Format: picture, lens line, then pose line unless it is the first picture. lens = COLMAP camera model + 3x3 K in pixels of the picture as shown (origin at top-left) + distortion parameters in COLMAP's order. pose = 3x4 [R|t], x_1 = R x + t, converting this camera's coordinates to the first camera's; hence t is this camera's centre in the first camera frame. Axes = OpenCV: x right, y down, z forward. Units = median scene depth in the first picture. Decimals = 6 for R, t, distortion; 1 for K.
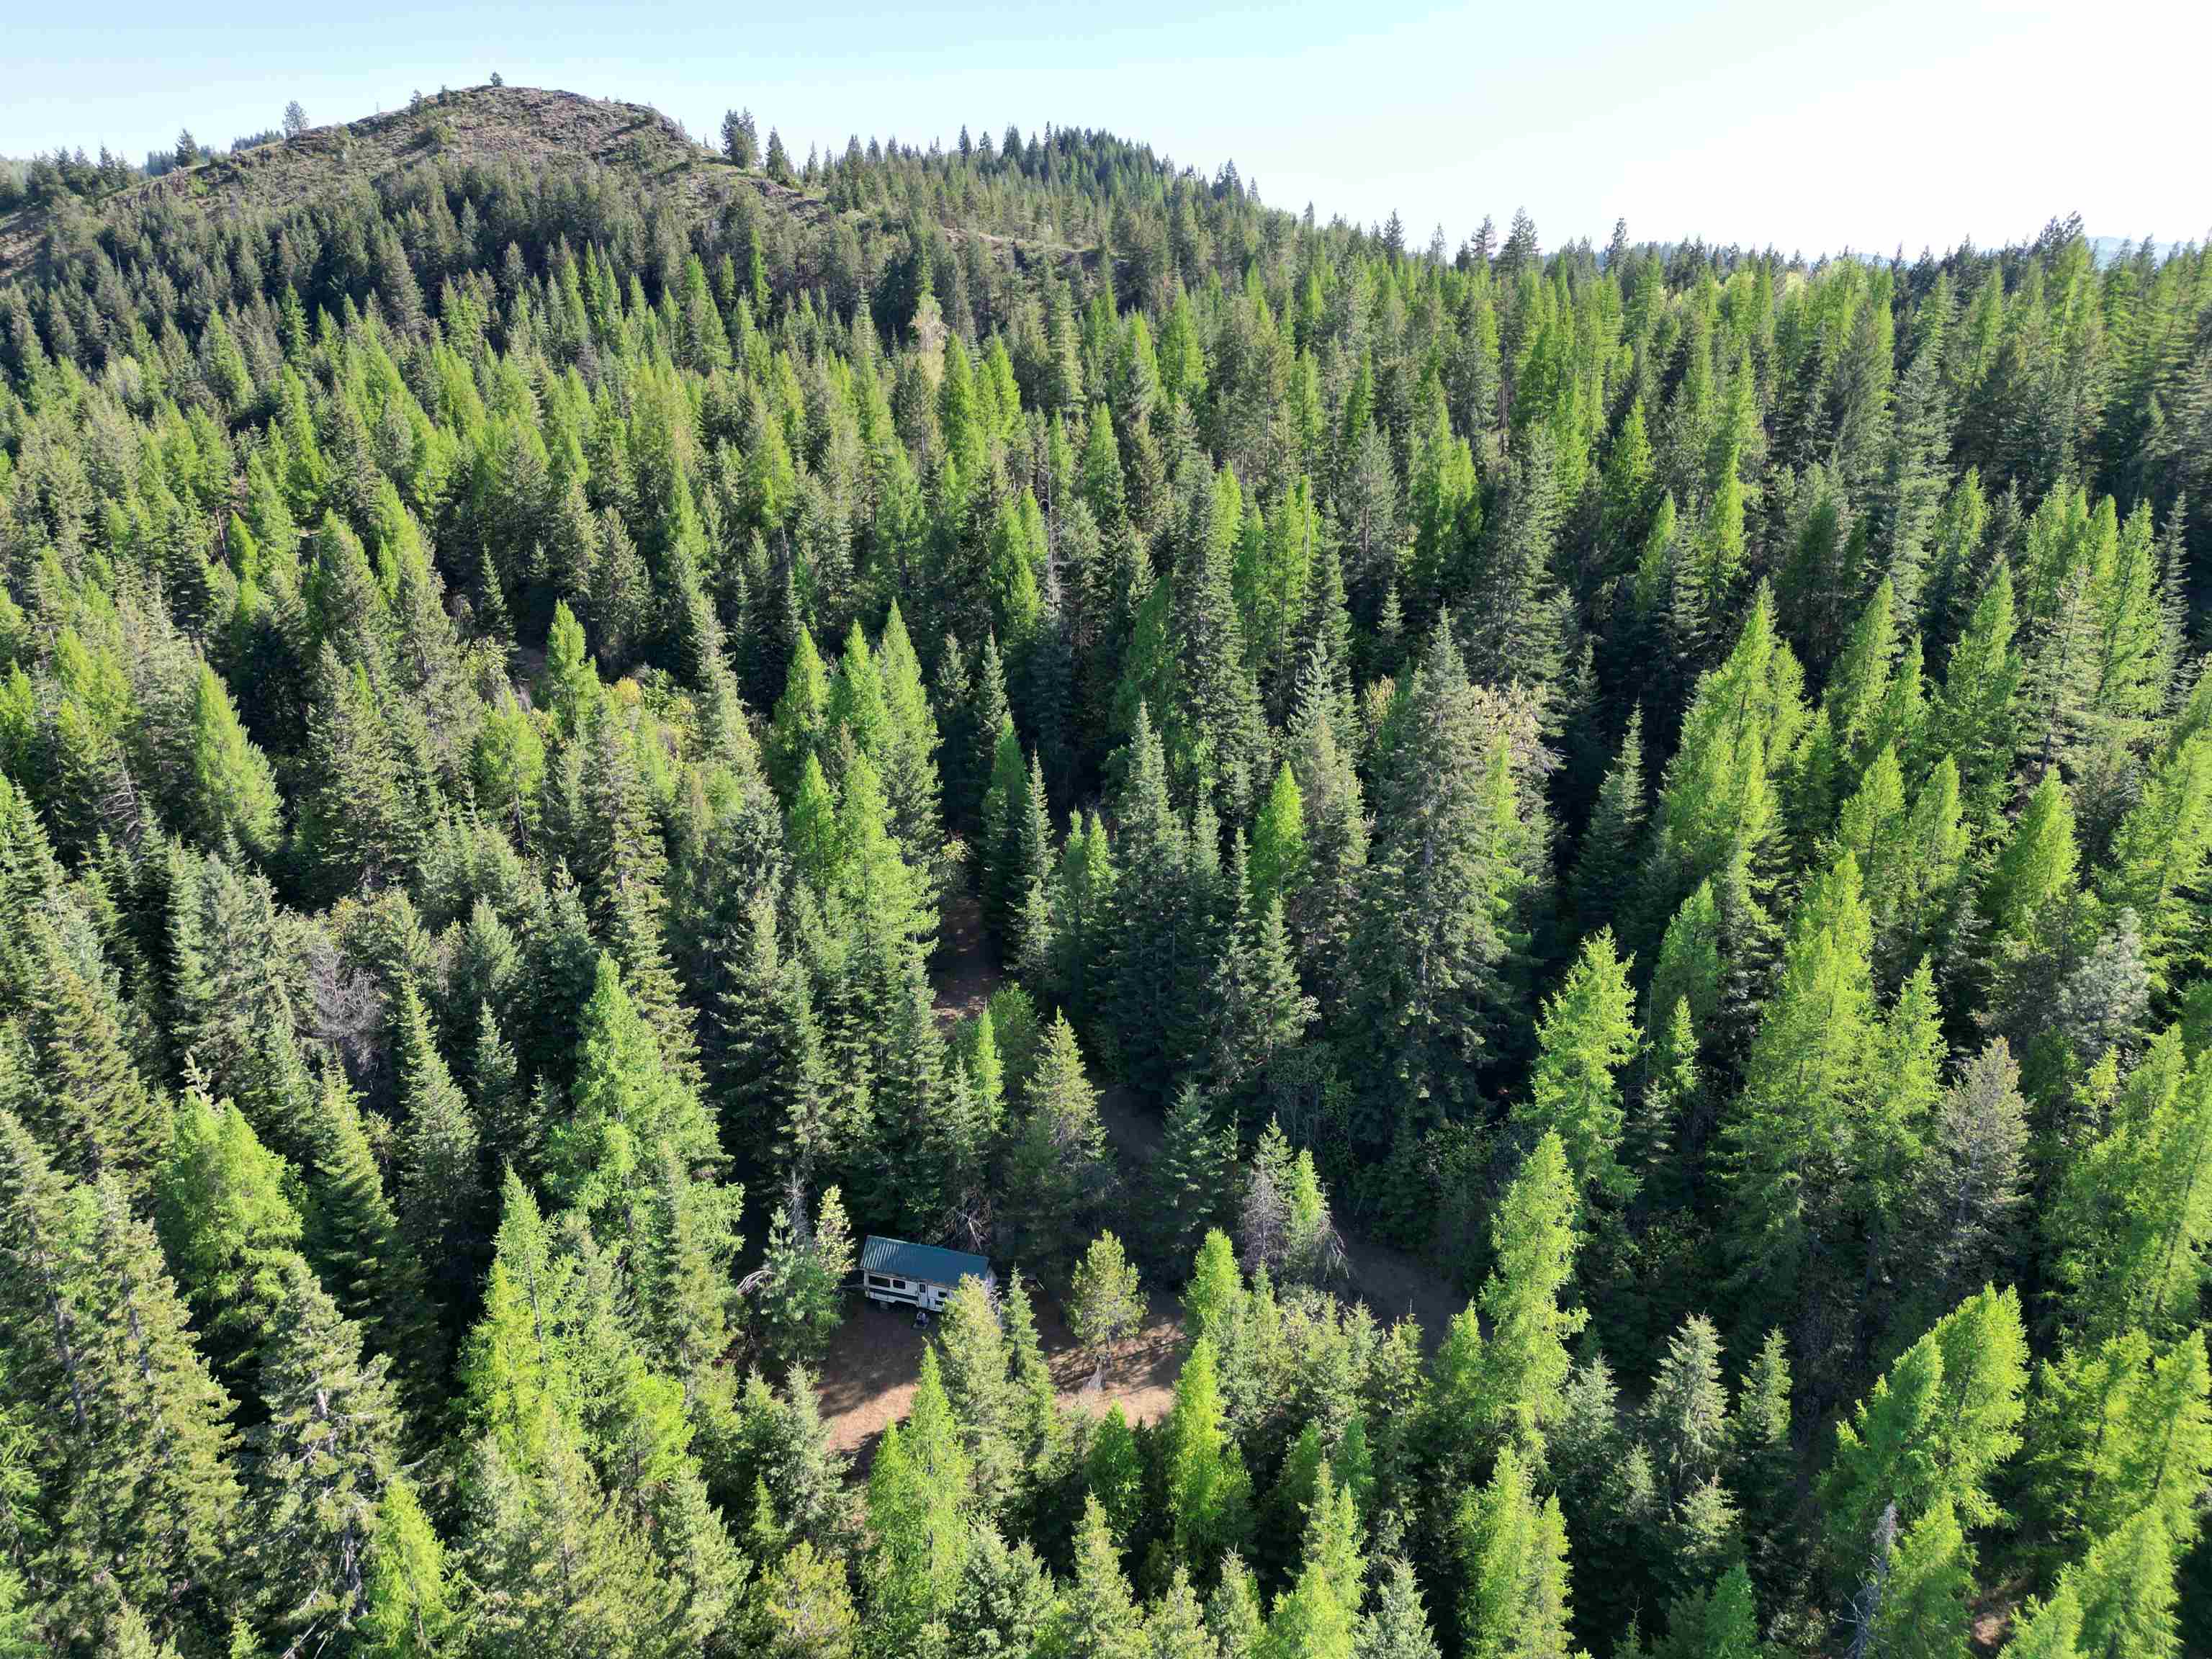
lens RADIAL K [[1547.5, 0, 1098.0], [0, 1547.5, 824.7], [0, 0, 1]] dist [0.081705, -0.080743]
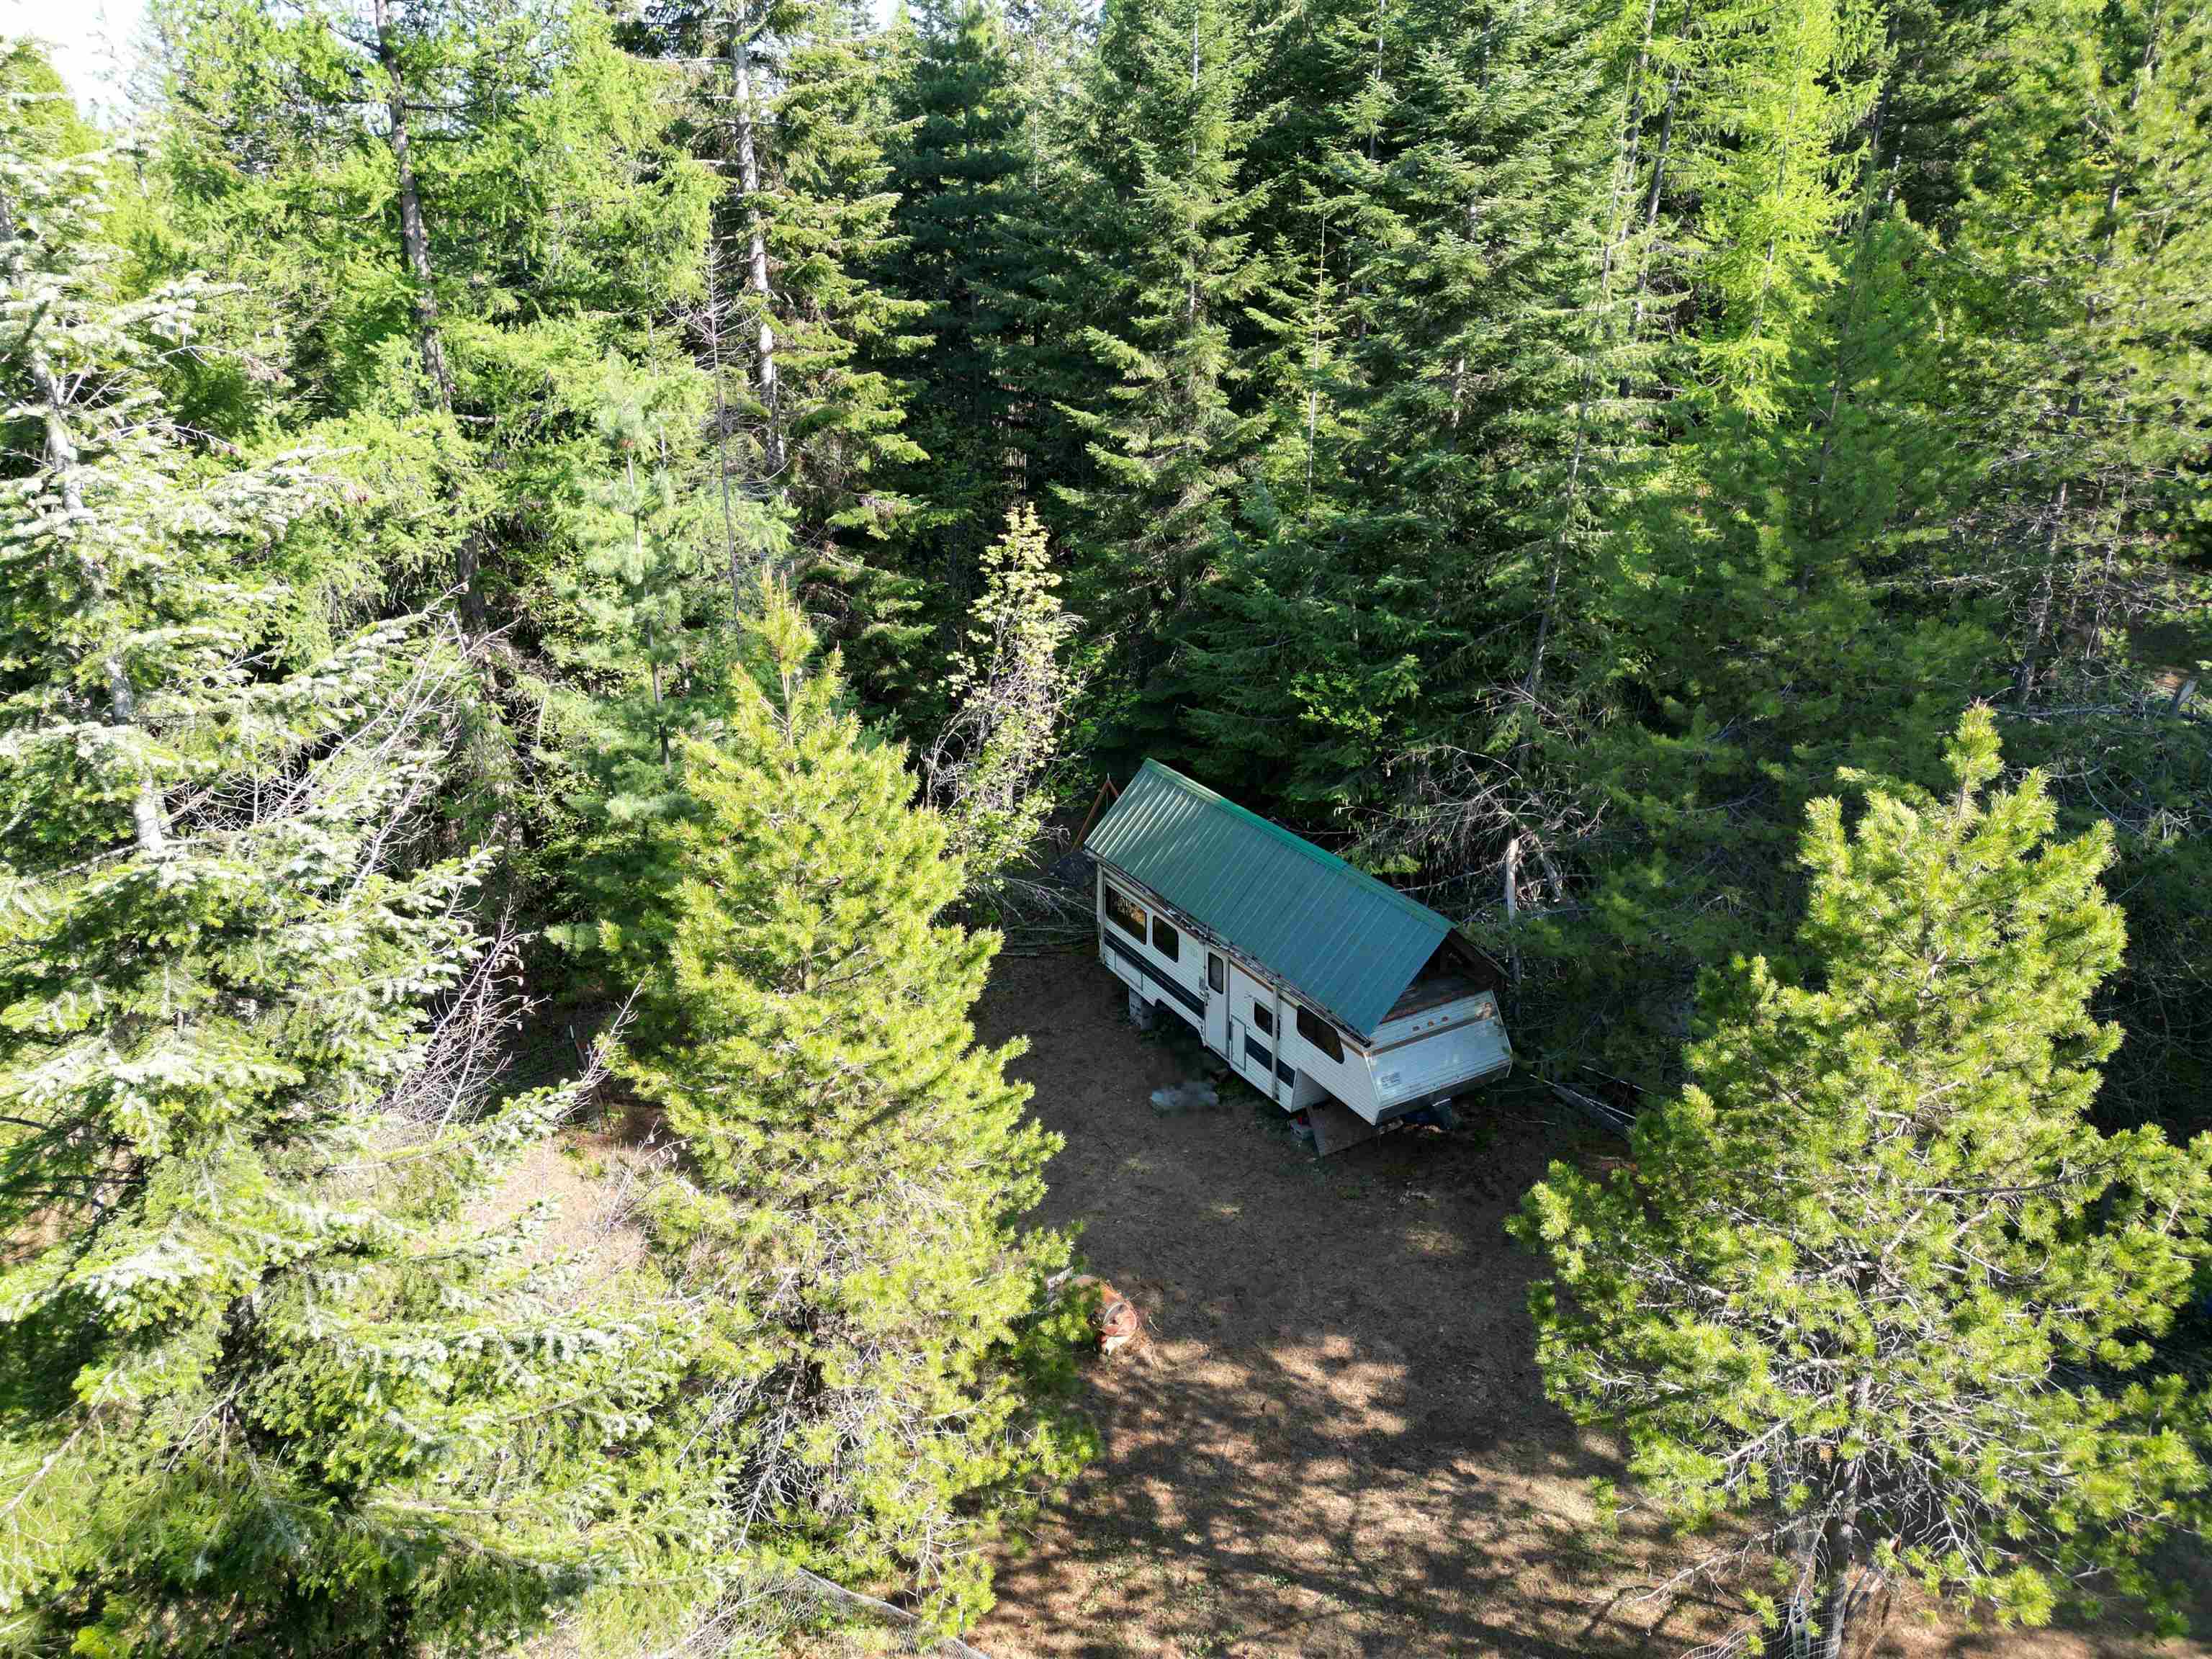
lens RADIAL K [[1547.5, 0, 1098.0], [0, 1547.5, 824.7], [0, 0, 1]] dist [0.081705, -0.080743]
pose [[0.709868, 0.247548, -0.659399, 0.034404], [-0.229739, 0.966378, 0.115470, 0.234163], [0.665813, 0.069521, 0.742873, 0.749151]]
